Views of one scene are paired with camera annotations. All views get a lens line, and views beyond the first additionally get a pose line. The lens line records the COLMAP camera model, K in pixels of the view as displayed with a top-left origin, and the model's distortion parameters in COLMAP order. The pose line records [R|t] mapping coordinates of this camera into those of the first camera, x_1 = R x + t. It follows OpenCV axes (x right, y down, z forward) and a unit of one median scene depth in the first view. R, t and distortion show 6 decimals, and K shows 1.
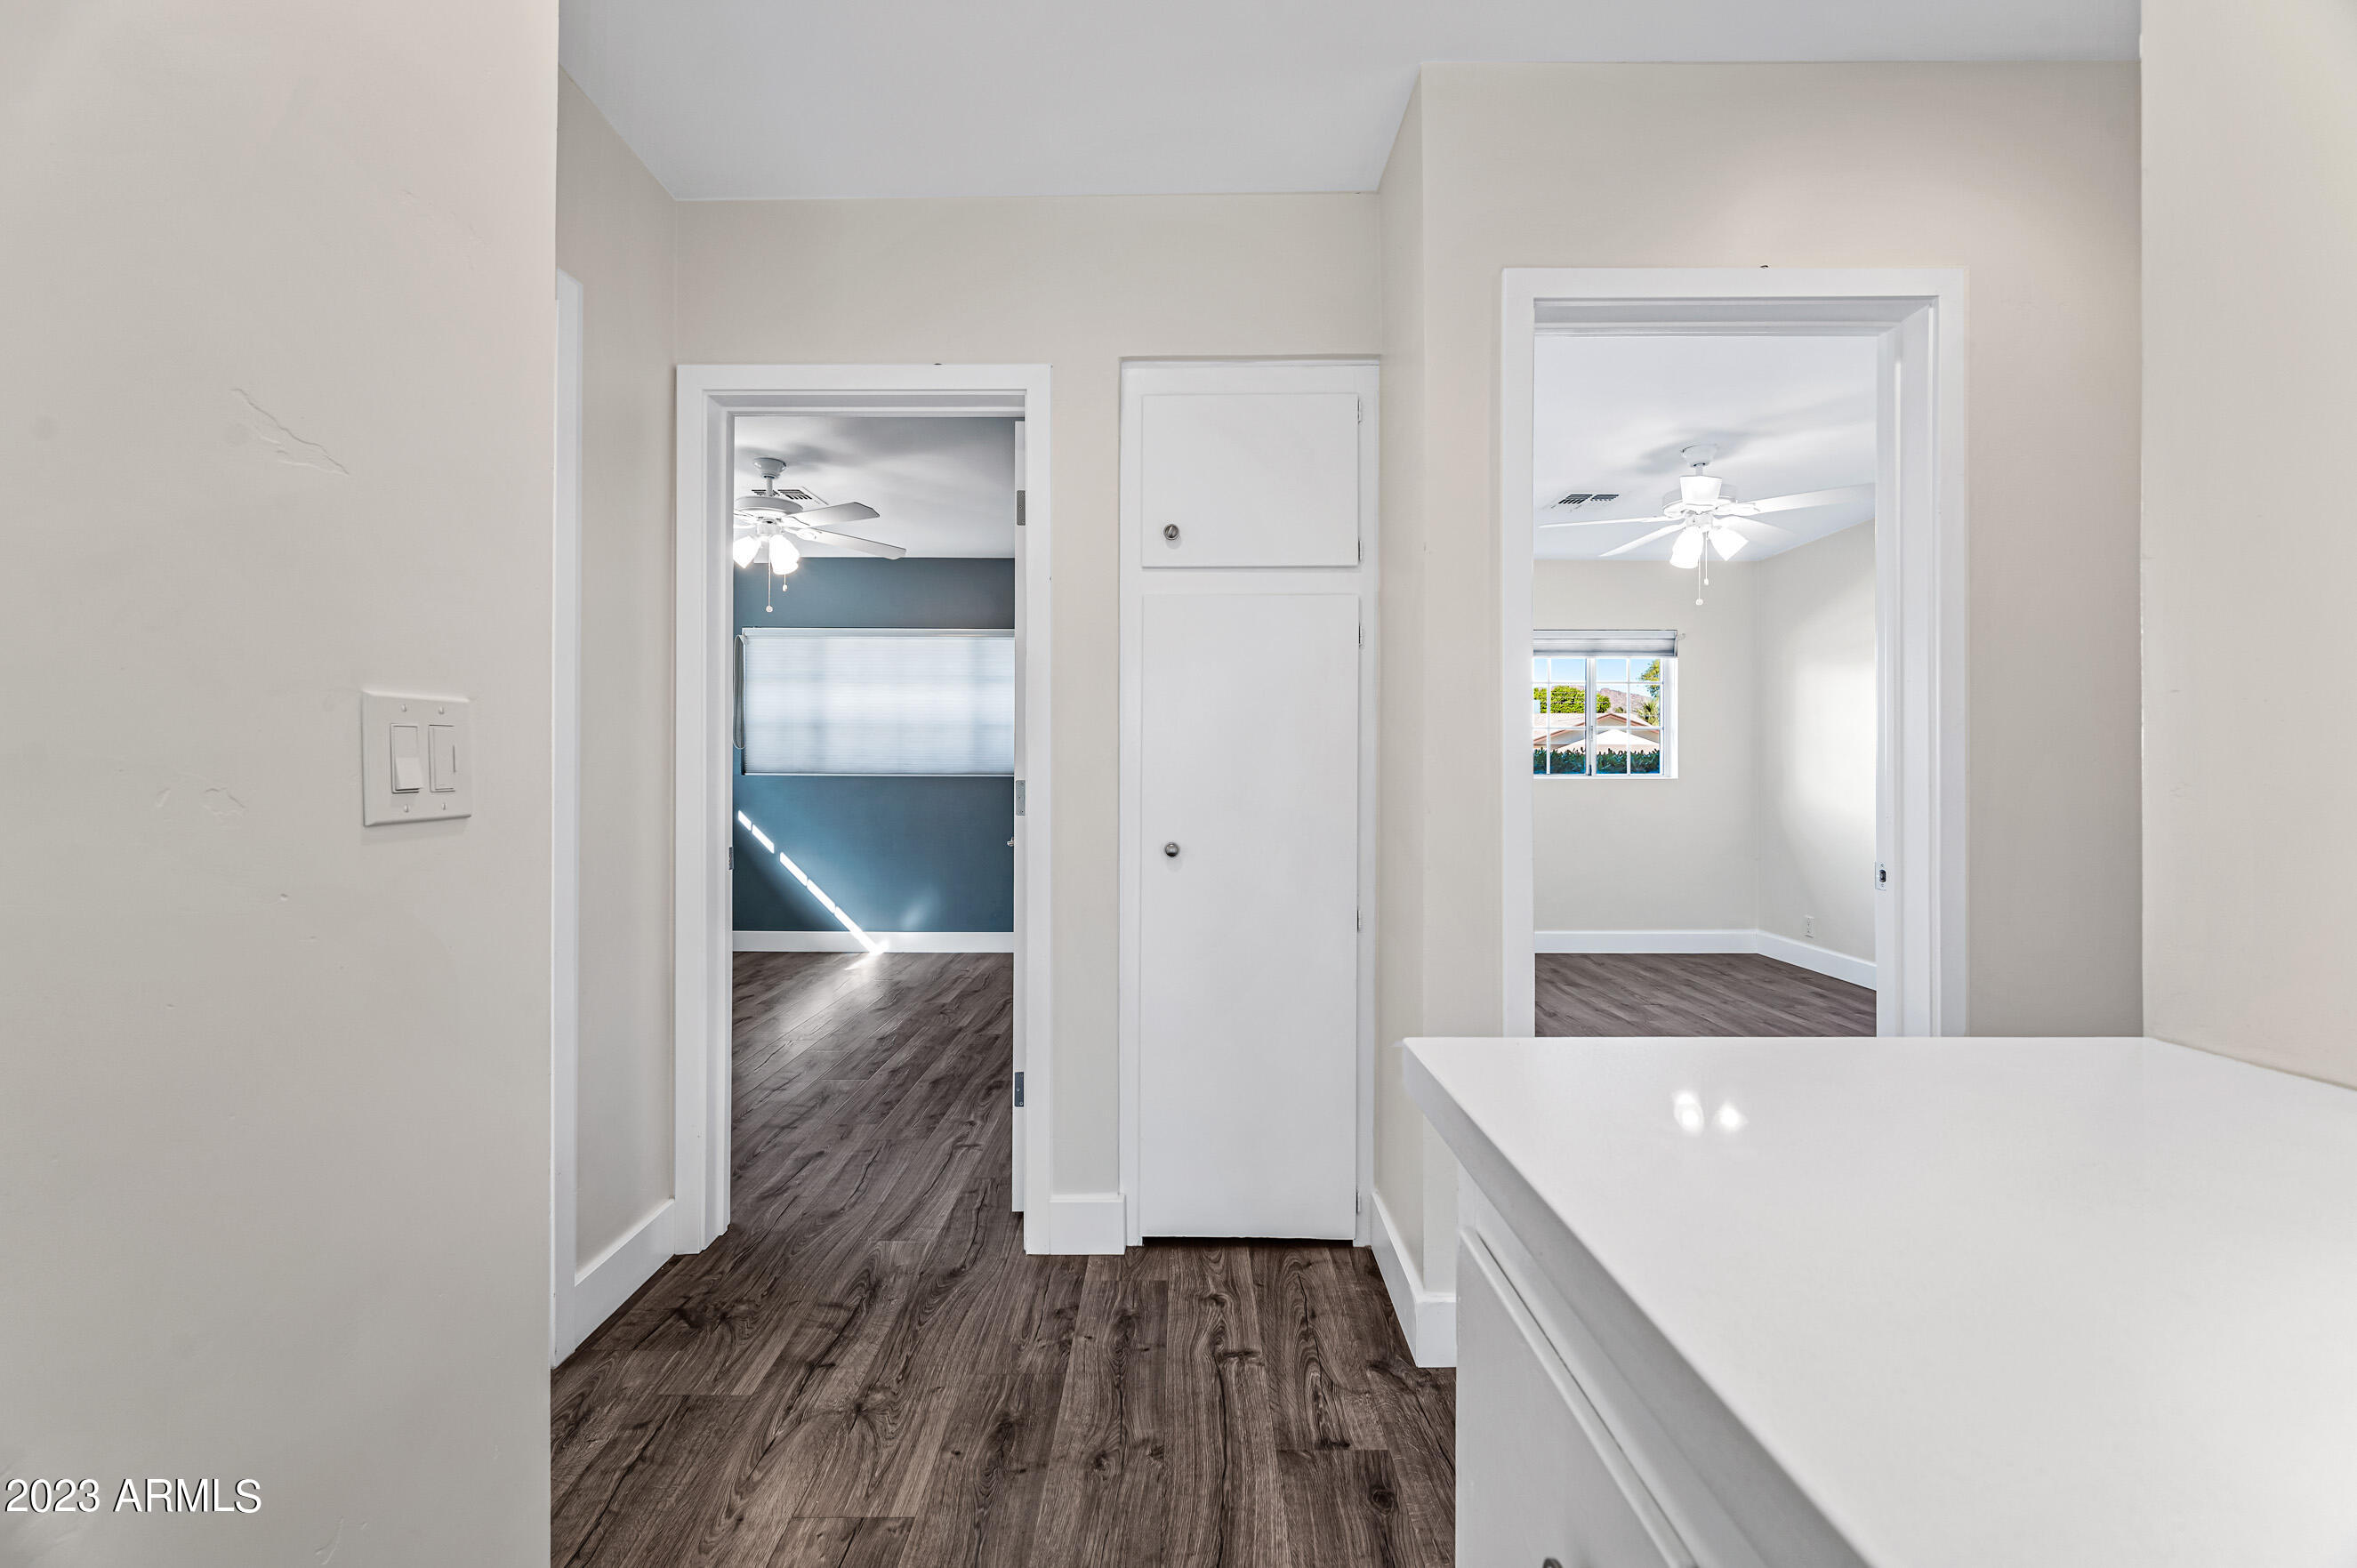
lens RADIAL K [[945.7, 0, 1181.8], [0, 945.7, 772.0], [0, 0, 1]] dist [-0.002235, 0.001046]
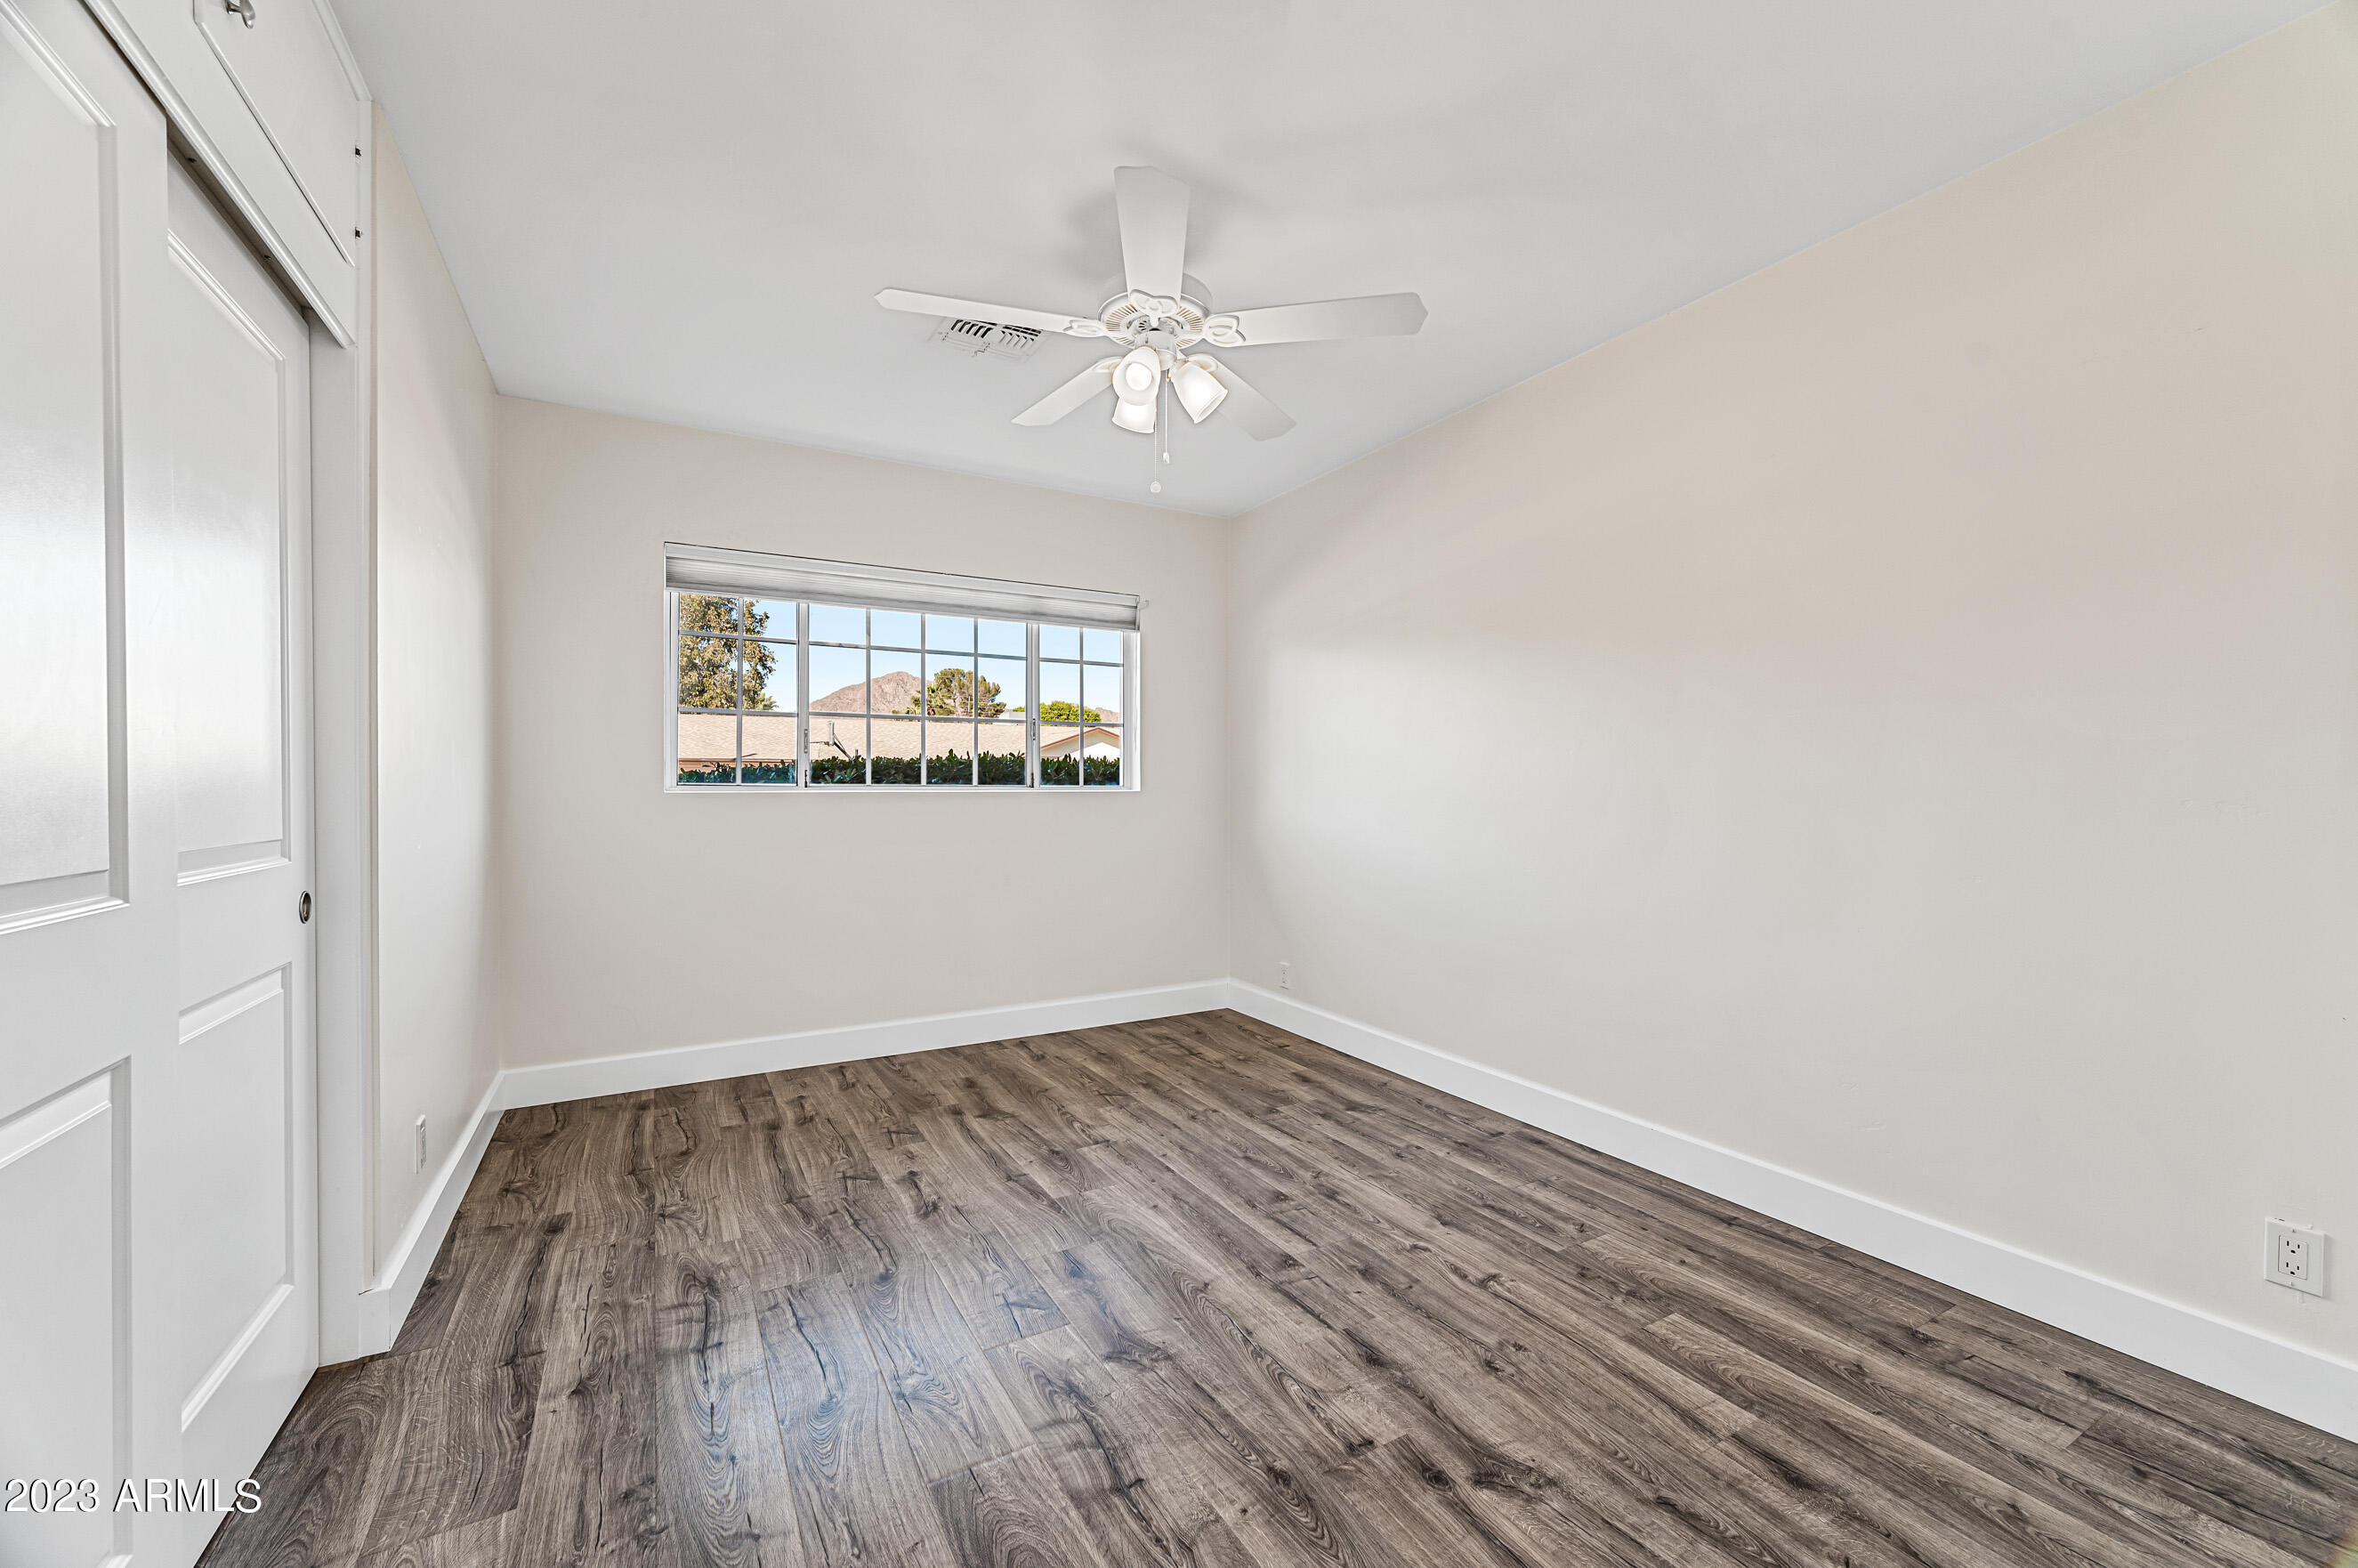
lens RADIAL K [[946.1, 0, 1170.4], [0, 946.1, 786.7], [0, 0, 1]] dist [-0.002235, 0.001046]
pose [[0.878704, -0.000444, 0.477367, 0.201591], [-0.001328, 0.999993, 0.003373, -0.000062], [-0.477366, -0.003598, 0.878697, 0.351864]]
